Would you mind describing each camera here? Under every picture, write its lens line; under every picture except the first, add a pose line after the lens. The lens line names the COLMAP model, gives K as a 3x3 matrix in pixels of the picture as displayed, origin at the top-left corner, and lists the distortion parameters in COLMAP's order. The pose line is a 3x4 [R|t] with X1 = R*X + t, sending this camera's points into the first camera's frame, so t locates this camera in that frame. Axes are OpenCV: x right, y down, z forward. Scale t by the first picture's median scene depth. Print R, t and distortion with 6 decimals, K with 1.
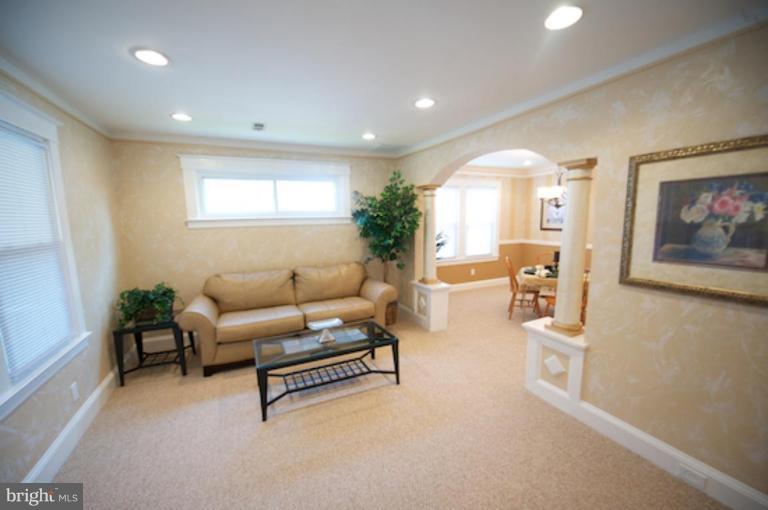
lens RADIAL K [[305.5, 0, 385.3], [0, 305.5, 260.5], [0, 0, 1]] dist [-0.021752, -0.000187]
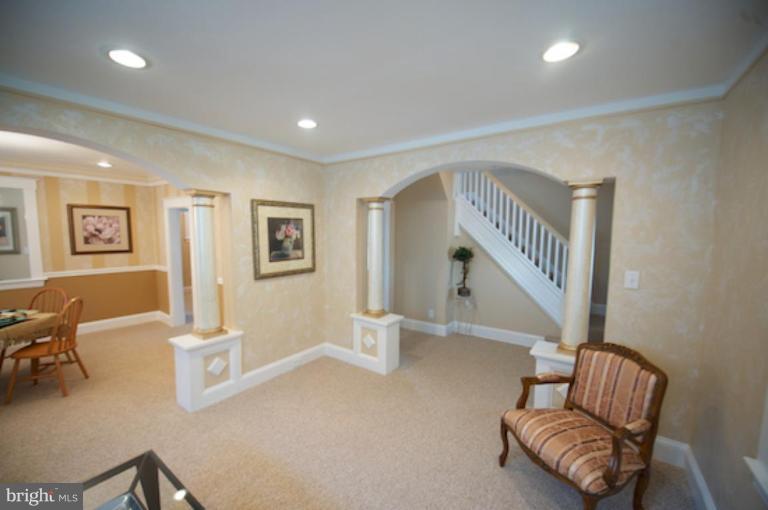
lens RADIAL K [[305.5, 0, 385.3], [0, 305.5, 260.5], [0, 0, 1]] dist [-0.021752, -0.000187]
pose [[-0.484188, -0.066128, 0.872461, -0.955153], [0.124455, 0.981796, 0.143484, -0.172846], [-0.866067, 0.178056, -0.467144, 1.214637]]
